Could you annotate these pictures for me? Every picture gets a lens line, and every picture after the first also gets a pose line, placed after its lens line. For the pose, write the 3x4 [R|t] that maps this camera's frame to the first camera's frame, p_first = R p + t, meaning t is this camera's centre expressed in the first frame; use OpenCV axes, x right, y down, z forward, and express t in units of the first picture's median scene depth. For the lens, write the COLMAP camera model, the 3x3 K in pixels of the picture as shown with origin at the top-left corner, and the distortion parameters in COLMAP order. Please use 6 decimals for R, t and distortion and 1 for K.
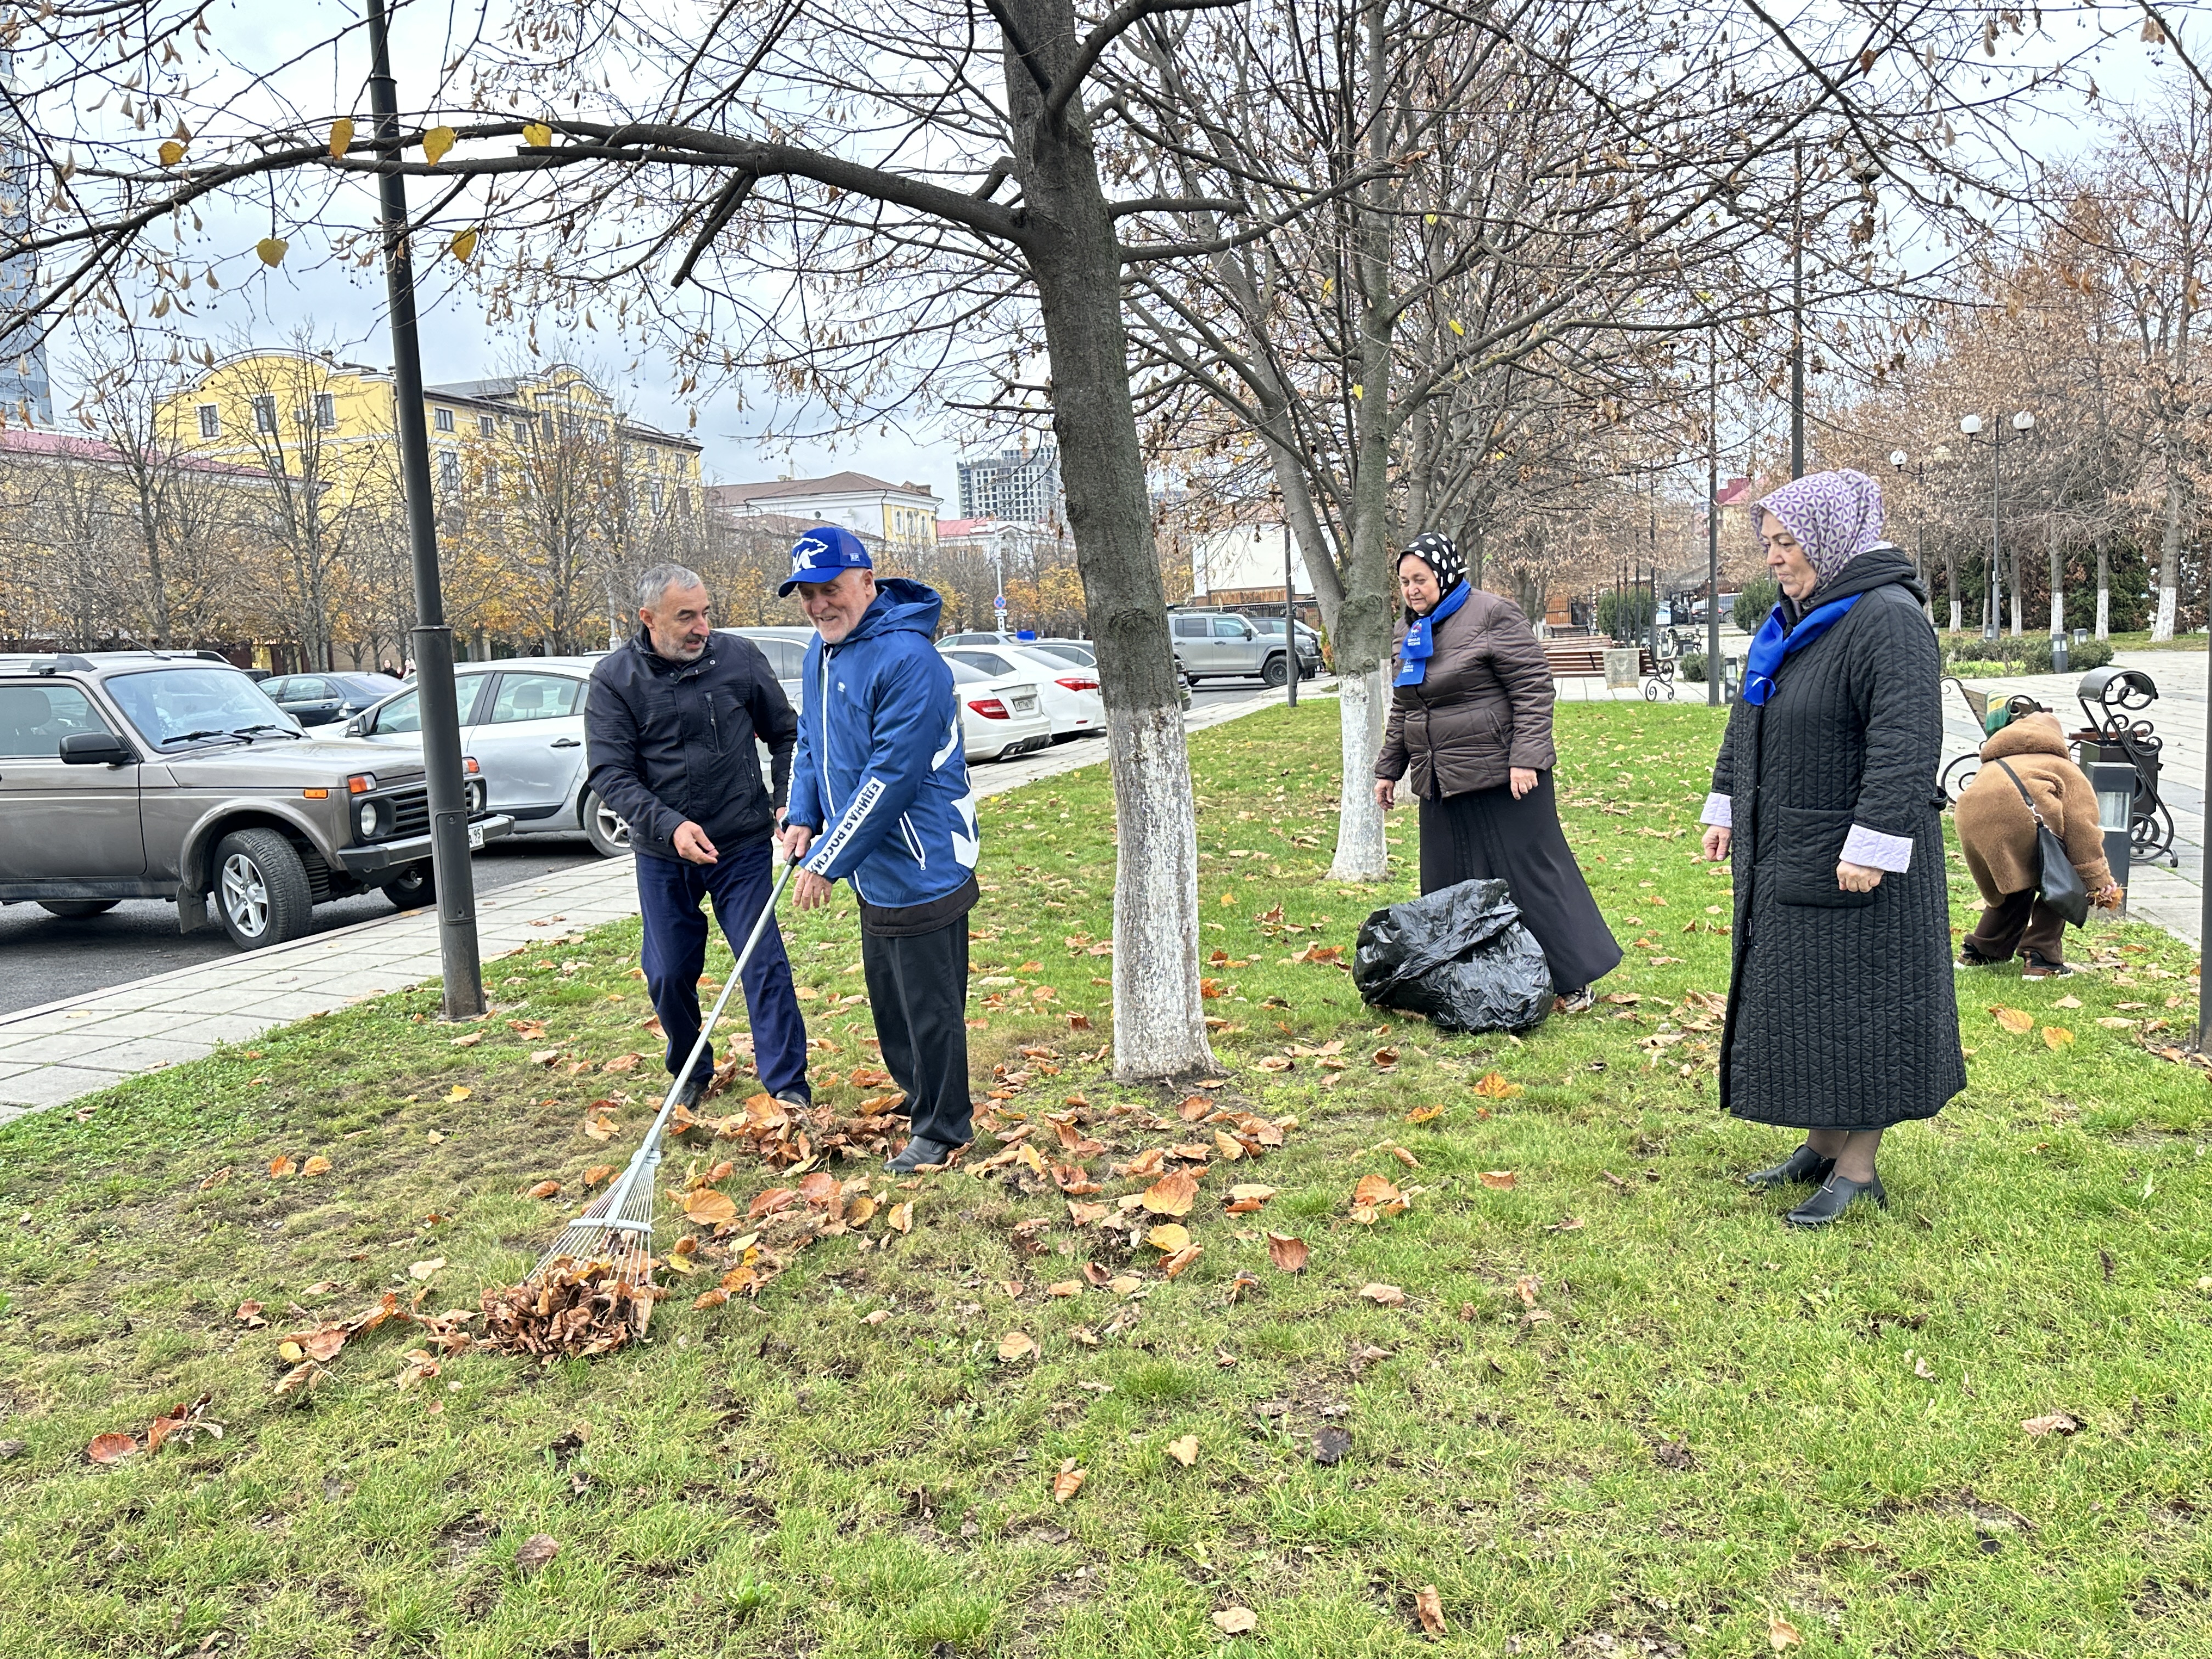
lens RADIAL K [[1688.2, 0, 1100.6], [0, 1688.2, 830.4], [0, 0, 1]] dist [0.068437, -0.071506]
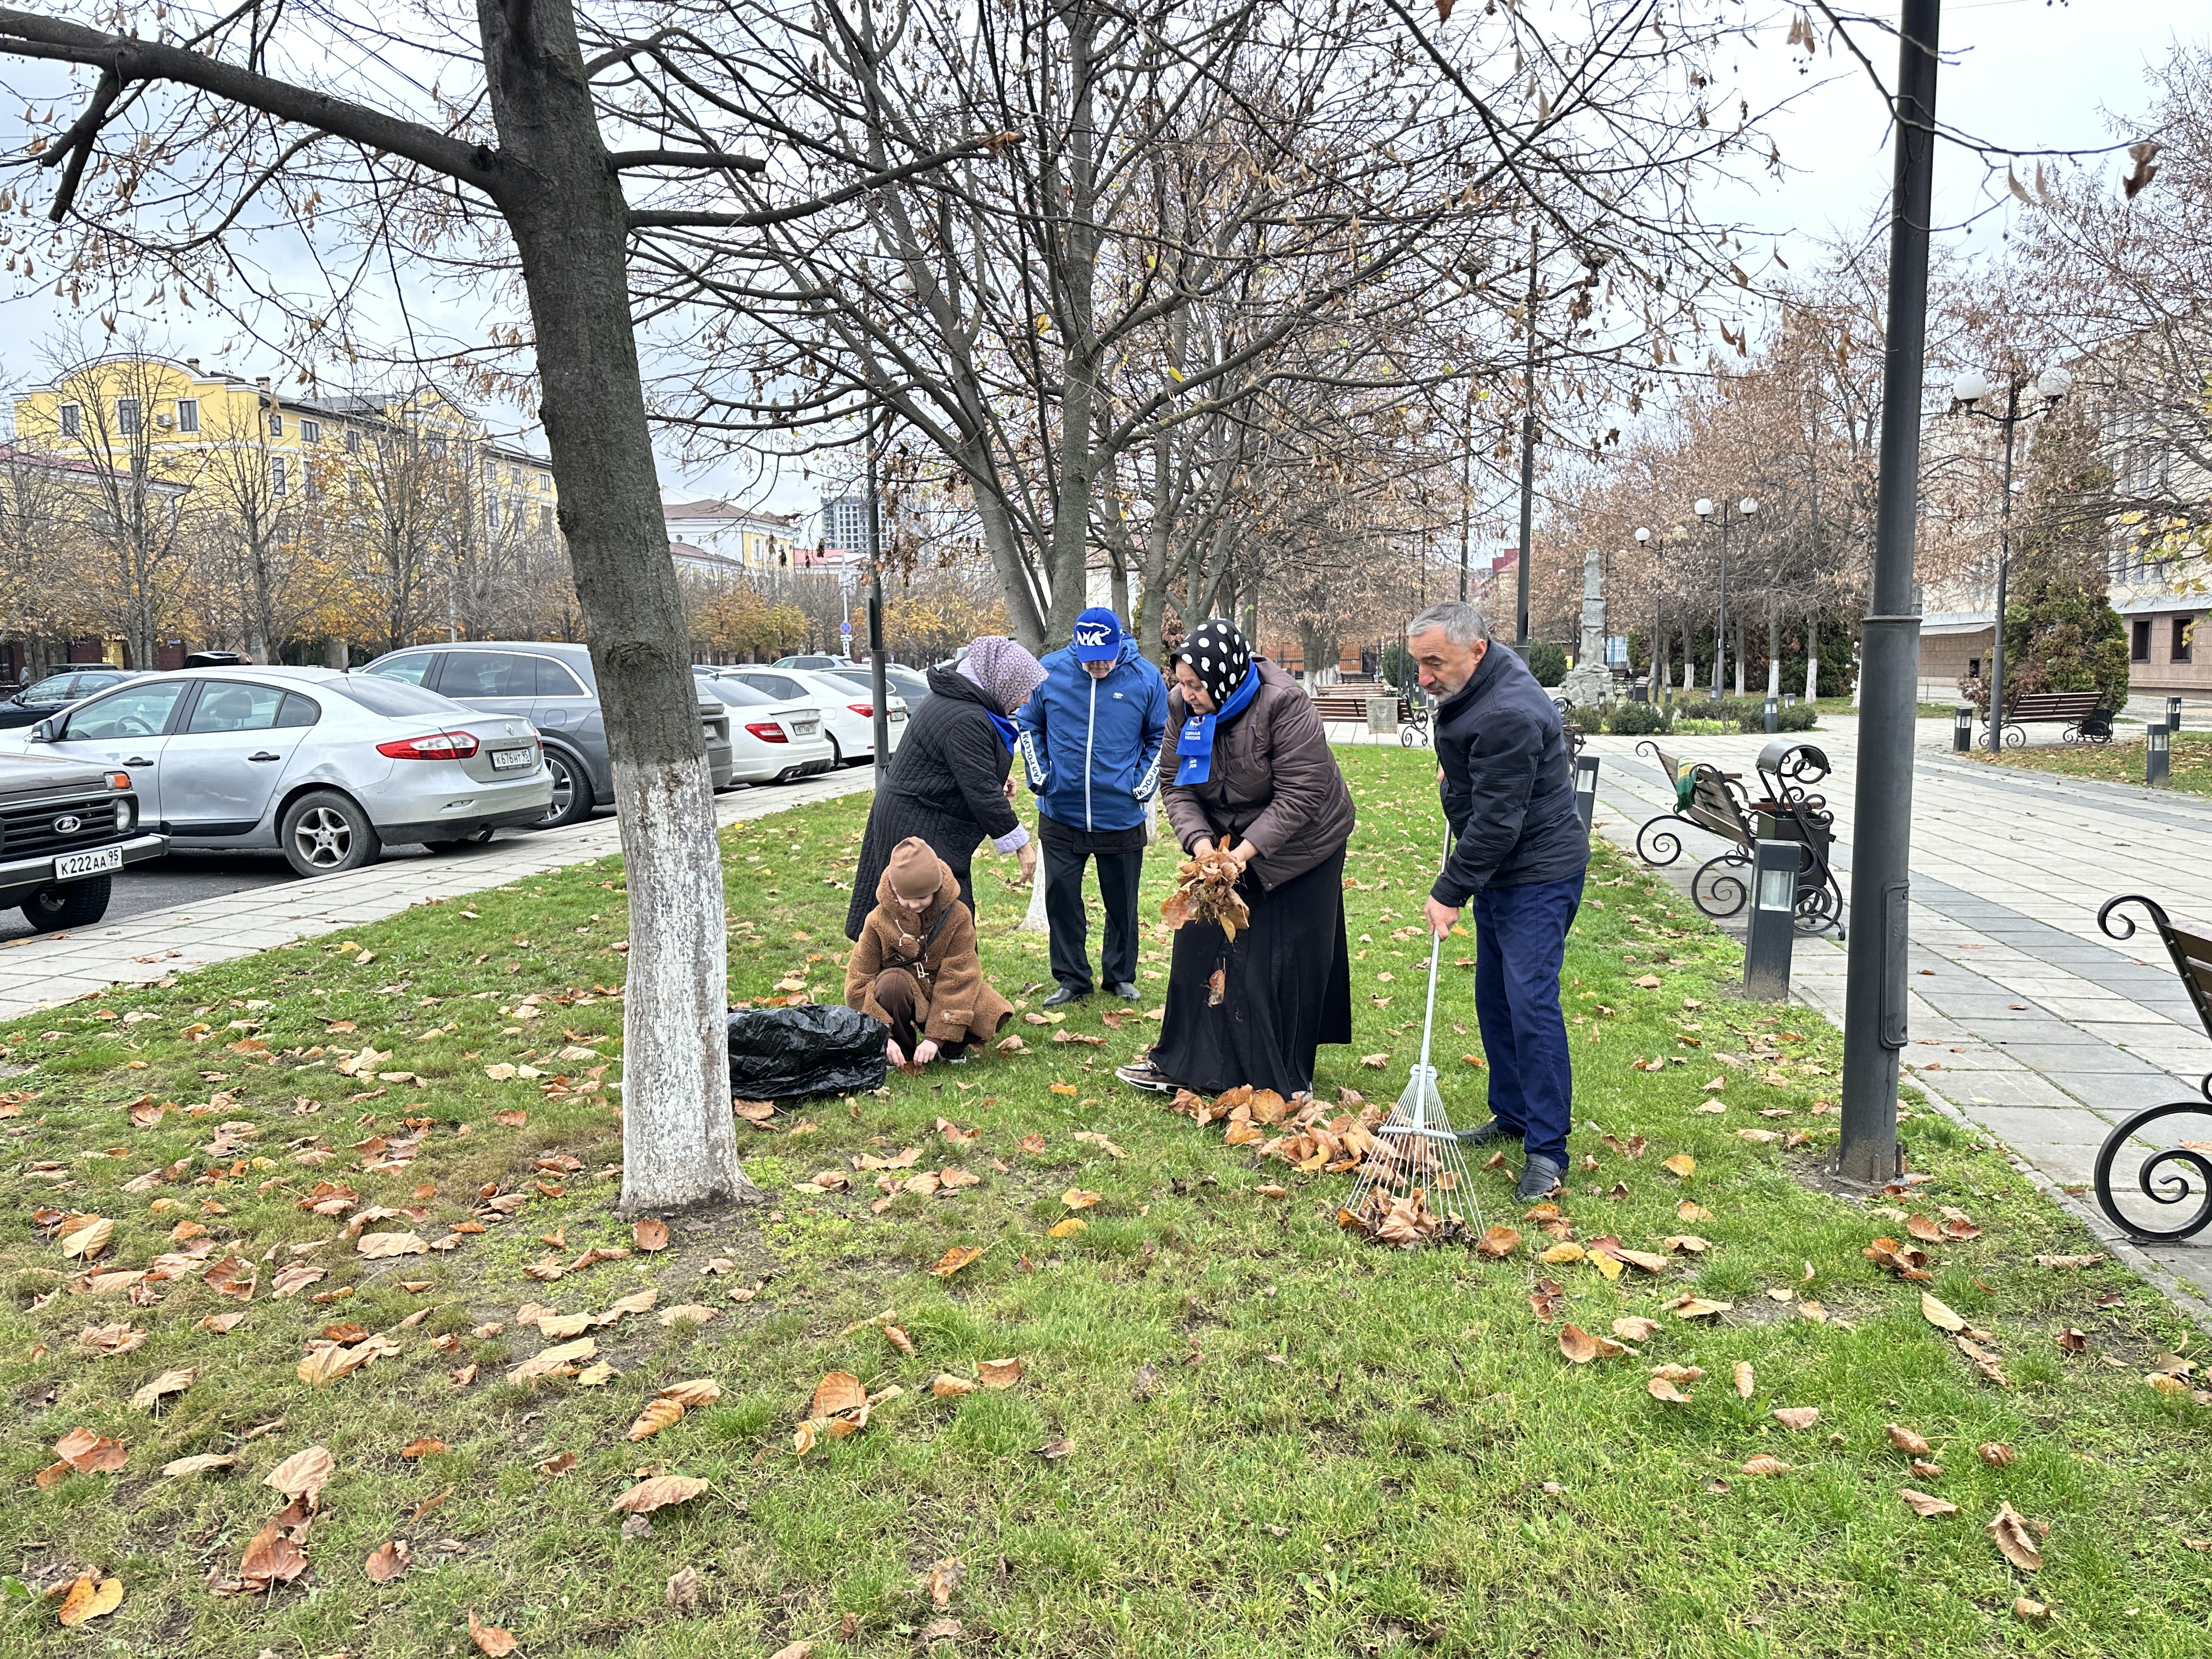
lens RADIAL K [[1534.2, 0, 1100.5], [0, 1534.2, 826.6], [0, 0, 1]] dist [0.064031, -0.084520]
pose [[0.994953, 0.029303, 0.095965, 0.046011], [-0.028349, 0.999534, -0.011288, -0.010347], [-0.096251, 0.008511, 0.995321, 0.059688]]
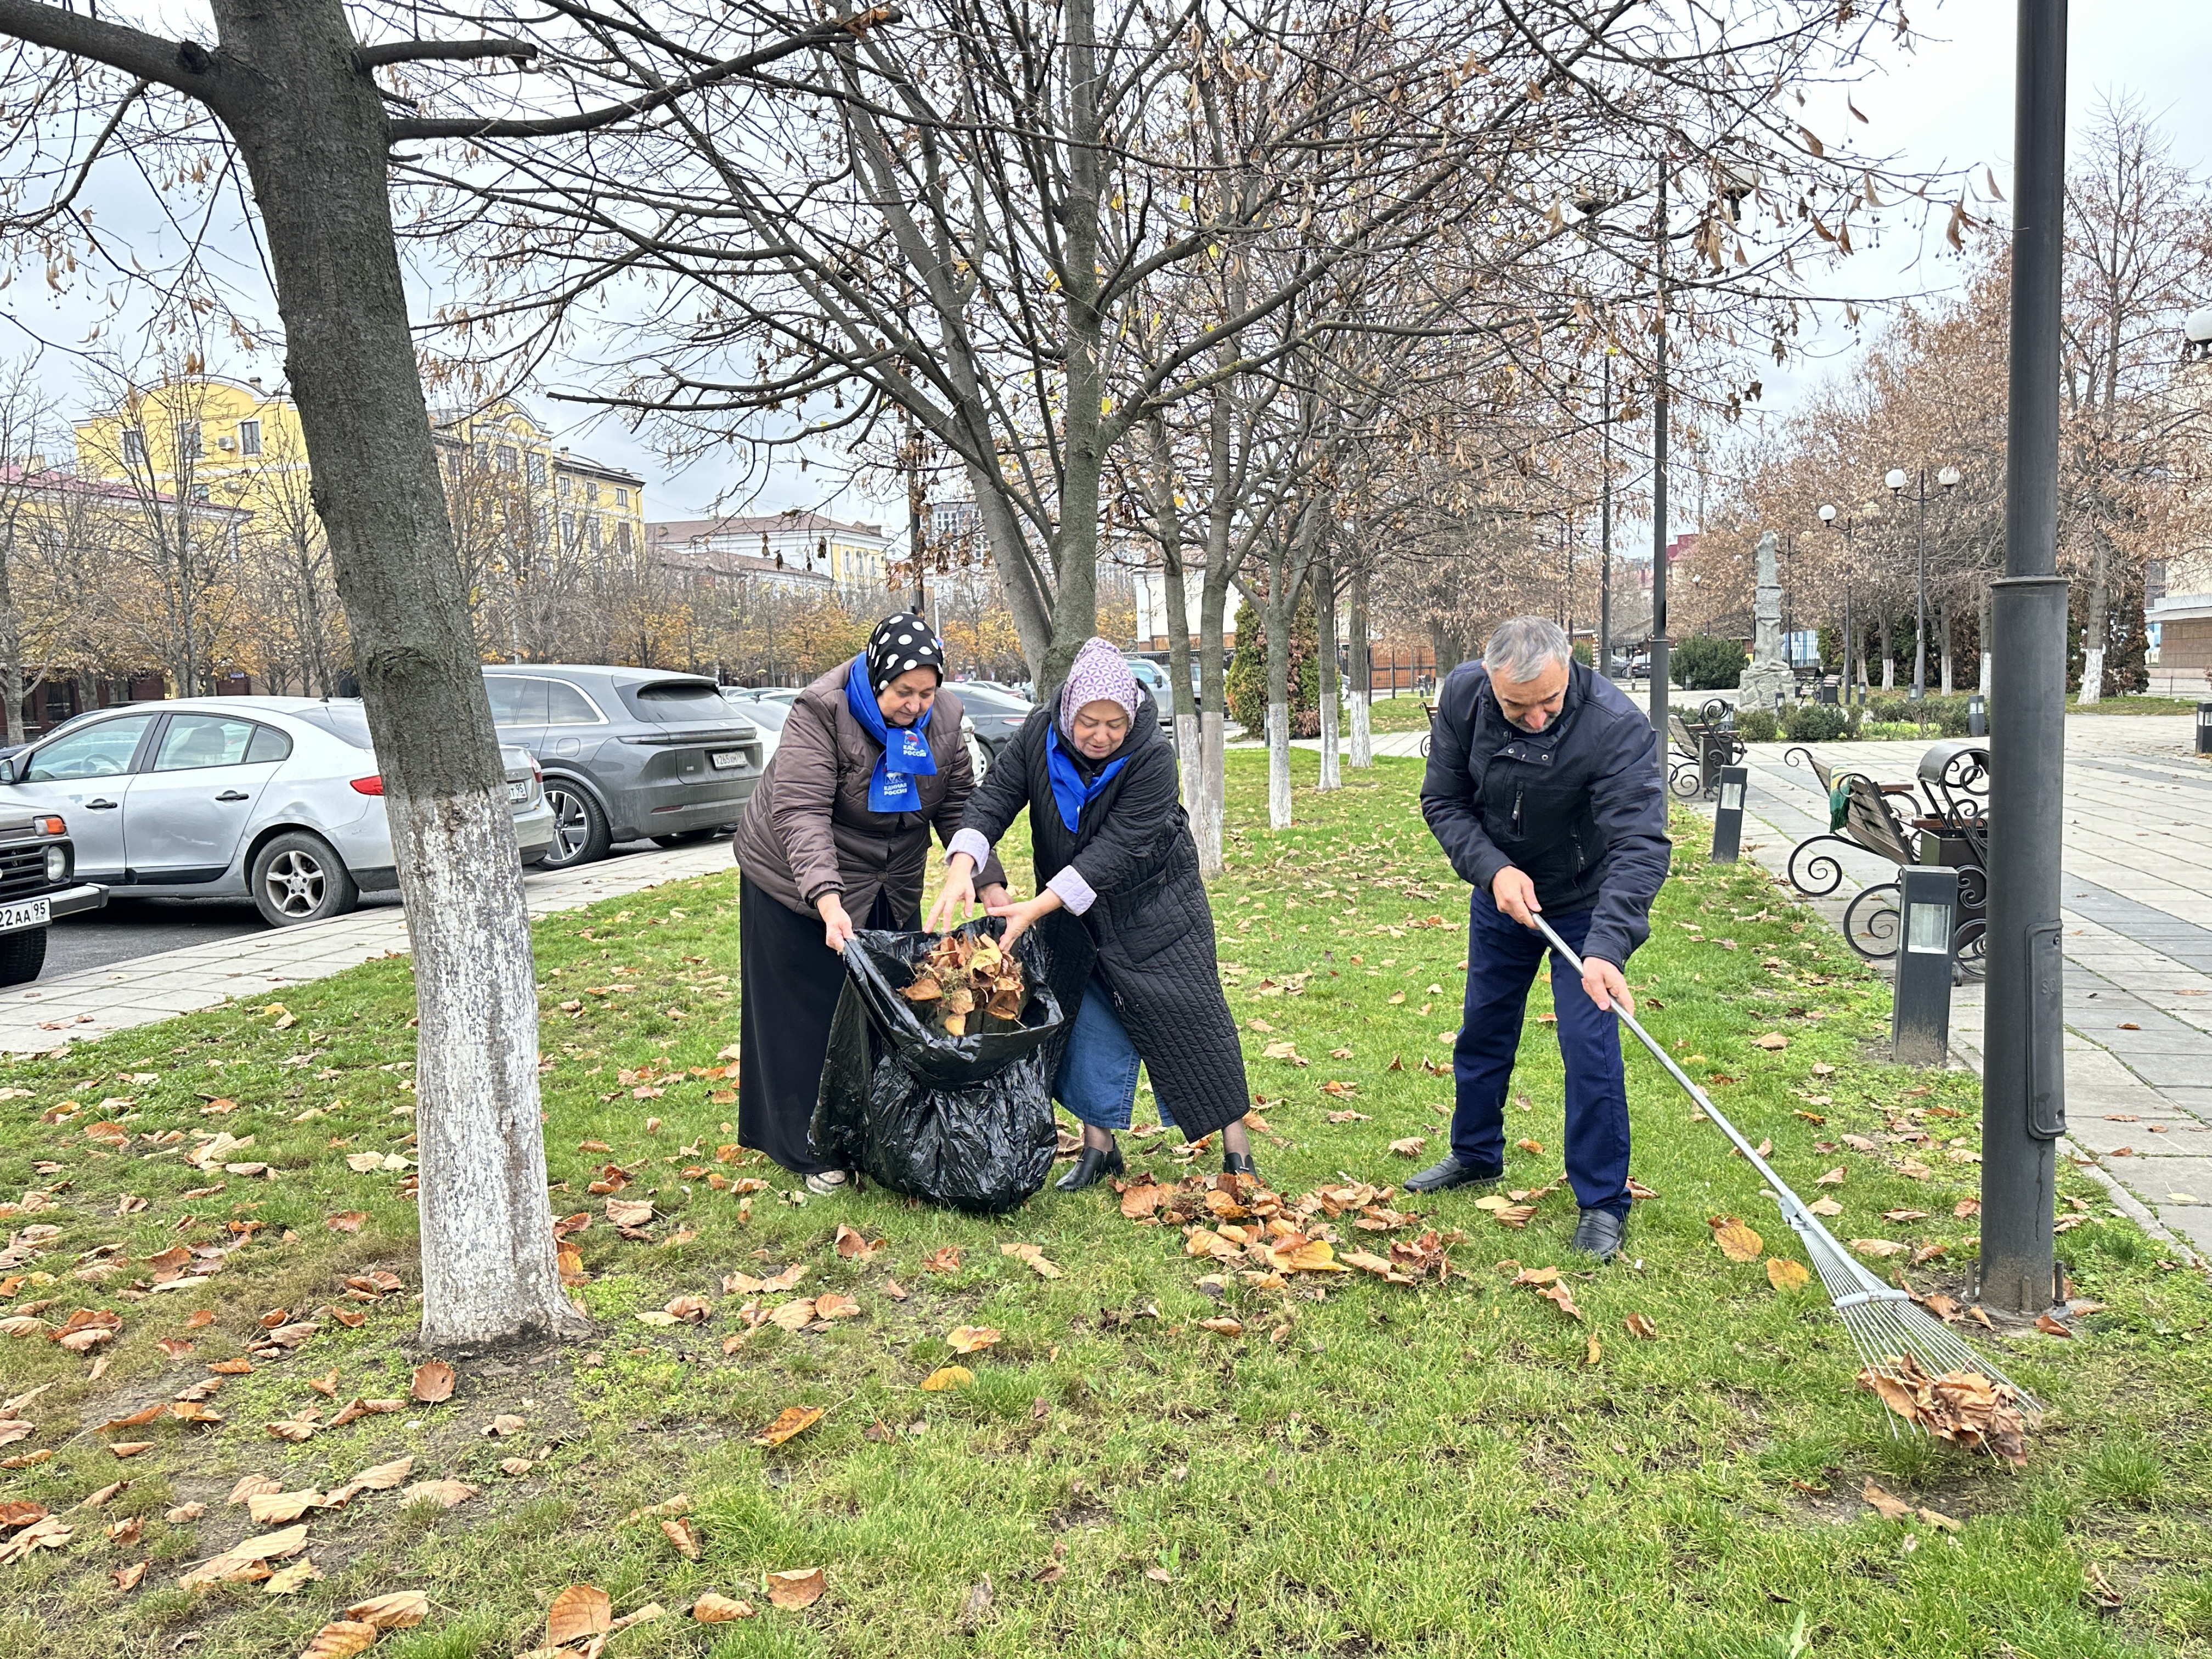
lens RADIAL K [[1692.2, 0, 1100.8], [0, 1692.2, 837.0], [0, 0, 1]] dist [0.011693, -0.006226]
pose [[0.999737, 0.014223, 0.017982, 0.074578], [-0.013845, 0.999685, -0.020942, -0.012234], [-0.018274, 0.020688, 0.999619, 0.085668]]
